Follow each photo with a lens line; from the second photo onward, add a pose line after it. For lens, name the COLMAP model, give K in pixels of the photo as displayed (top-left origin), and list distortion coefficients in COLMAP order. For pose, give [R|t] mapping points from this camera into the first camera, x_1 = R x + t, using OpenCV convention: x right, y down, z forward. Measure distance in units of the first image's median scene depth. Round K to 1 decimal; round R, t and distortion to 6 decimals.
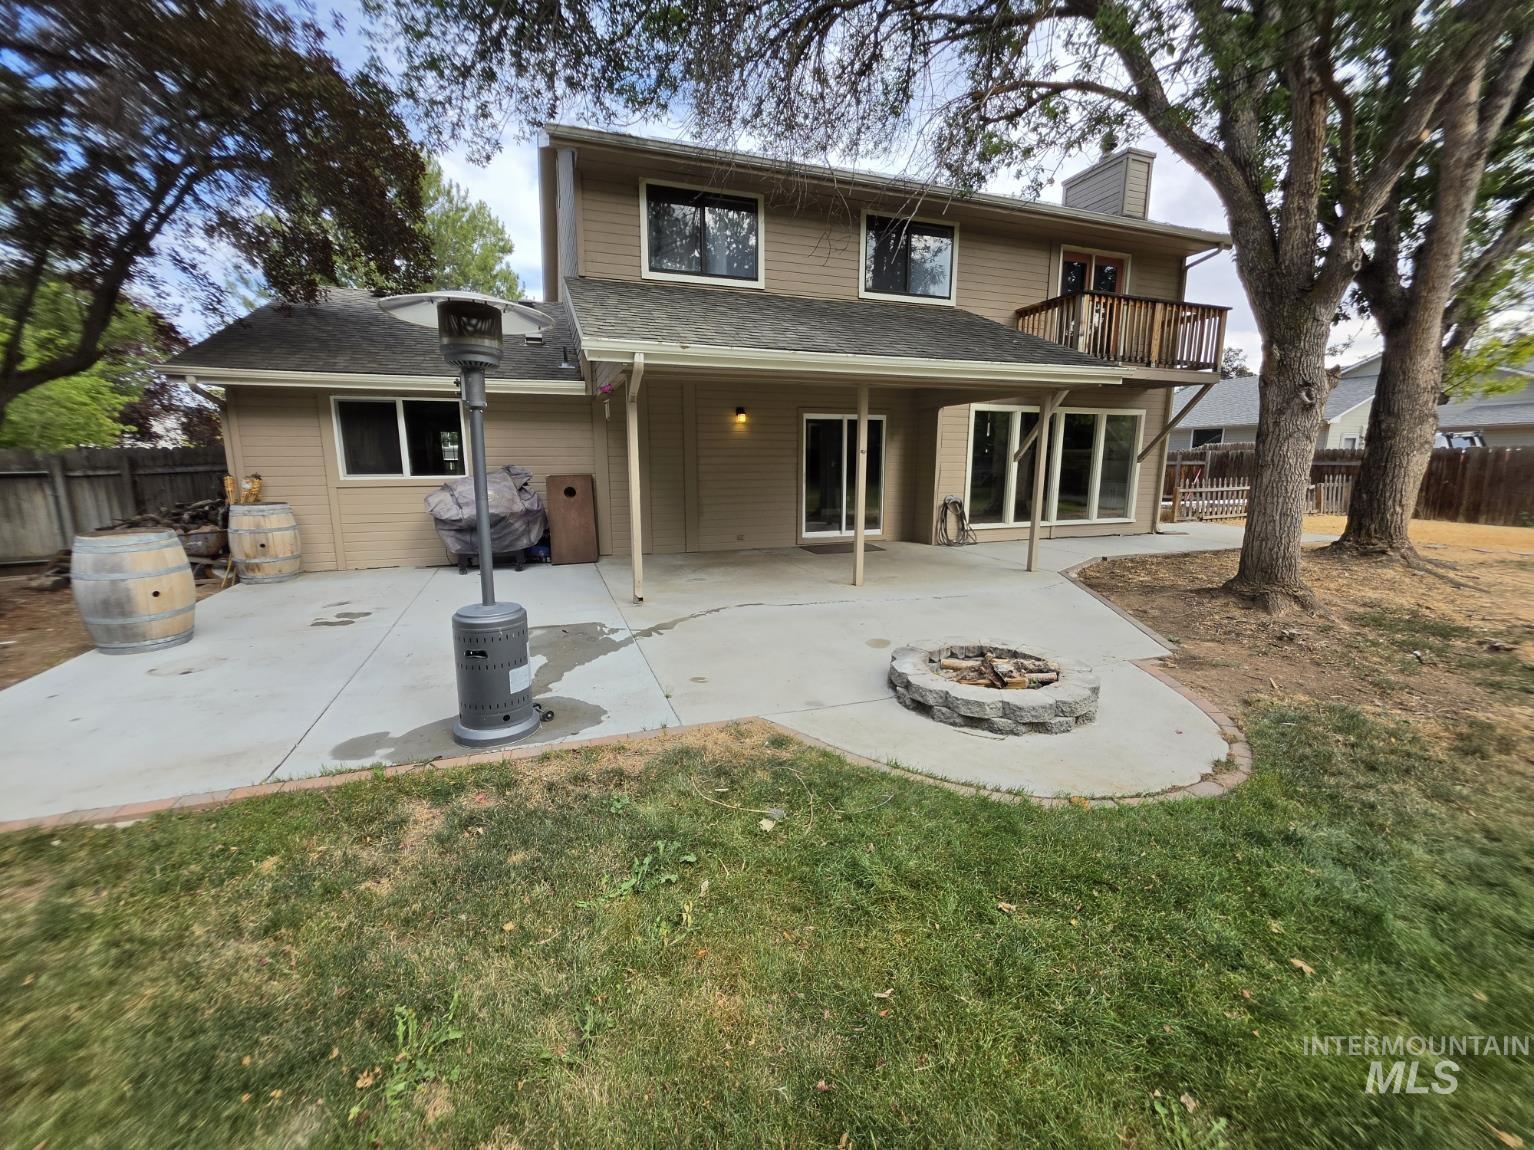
lens RADIAL K [[607.3, 0, 745.1], [0, 607.3, 567.6], [0, 0, 1]] dist [-0.003608, -0.000127]
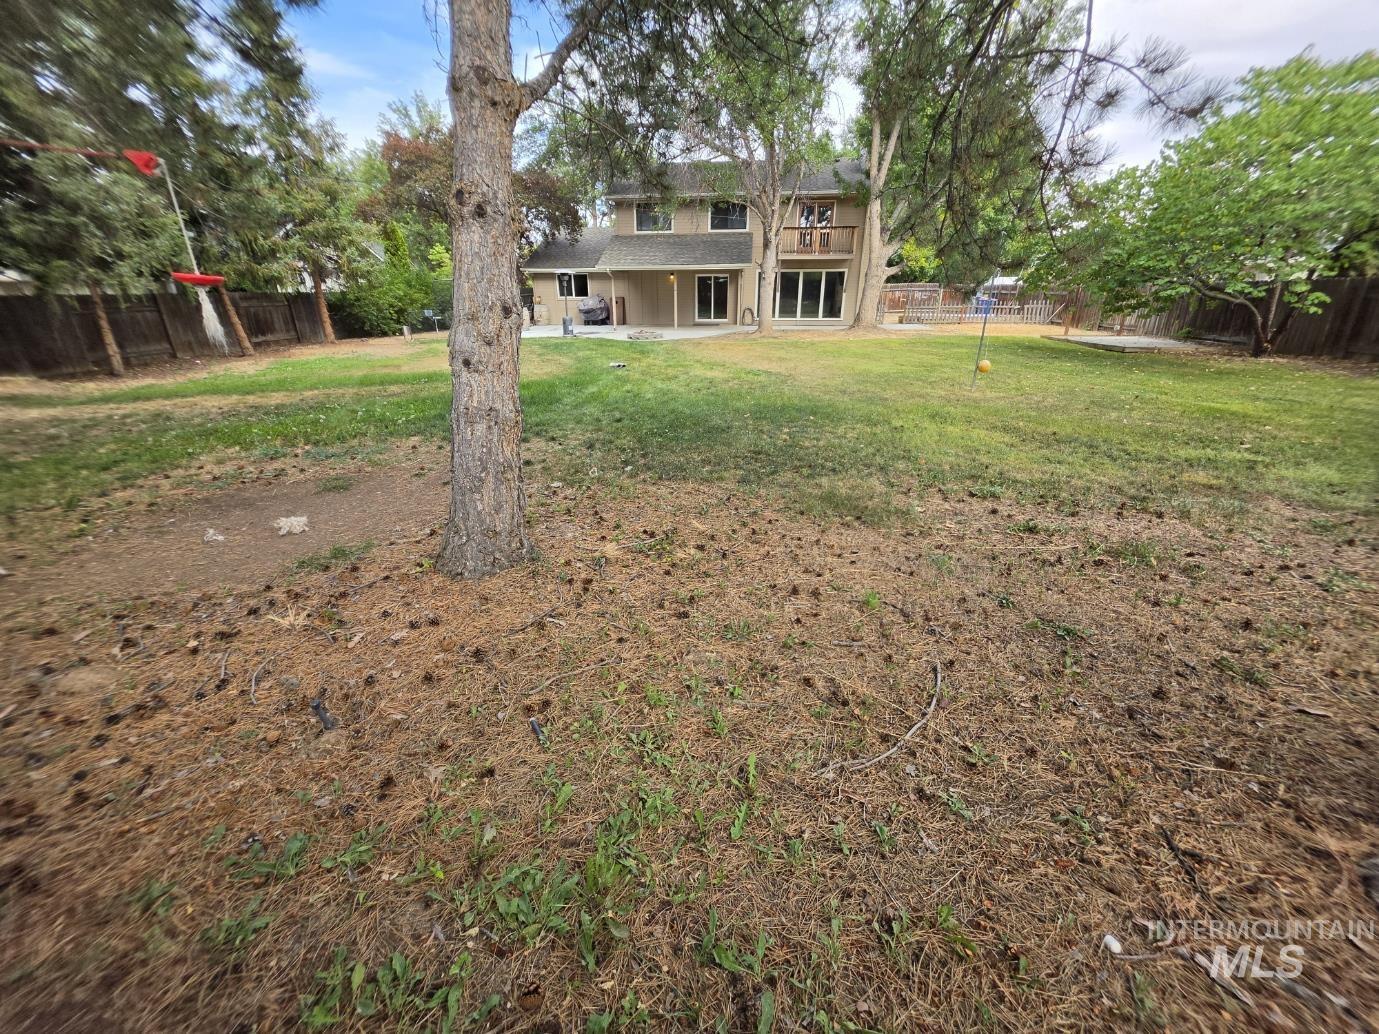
lens RADIAL K [[532.7, 0, 689.5], [0, 532.7, 517.0], [0, 0, 1]] dist [-0.020587, -0.000099]
pose [[0.914362, 0.159166, -0.372302, 1.338773], [-0.067320, 0.966458, 0.247843, 0.260944], [0.399262, -0.201555, 0.894408, -1.659664]]
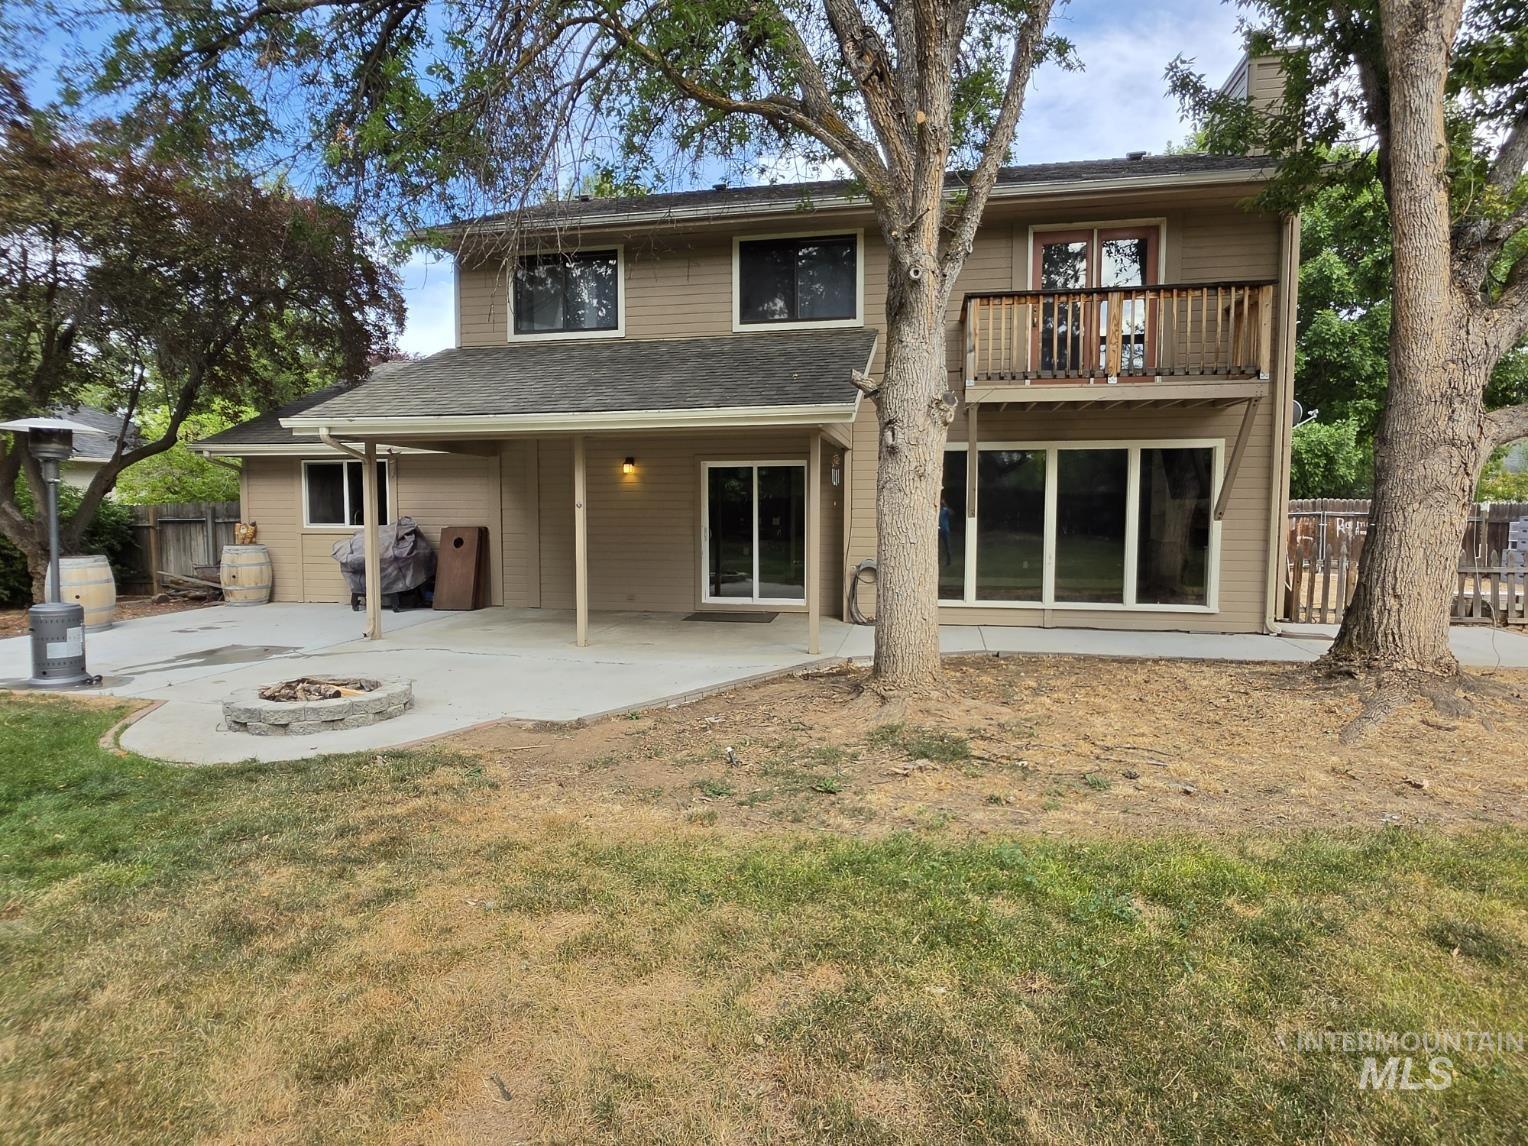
lens RADIAL K [[834.6, 0, 764.0], [0, 834.6, 573.0], [0, 0, 1]] dist [-0.019494, -0.000327]
pose [[0.865143, 0.040949, -0.499851, 0.898279], [-0.091877, 0.992735, -0.077694, -0.008490], [0.493038, 0.113141, 0.862620, 0.022213]]
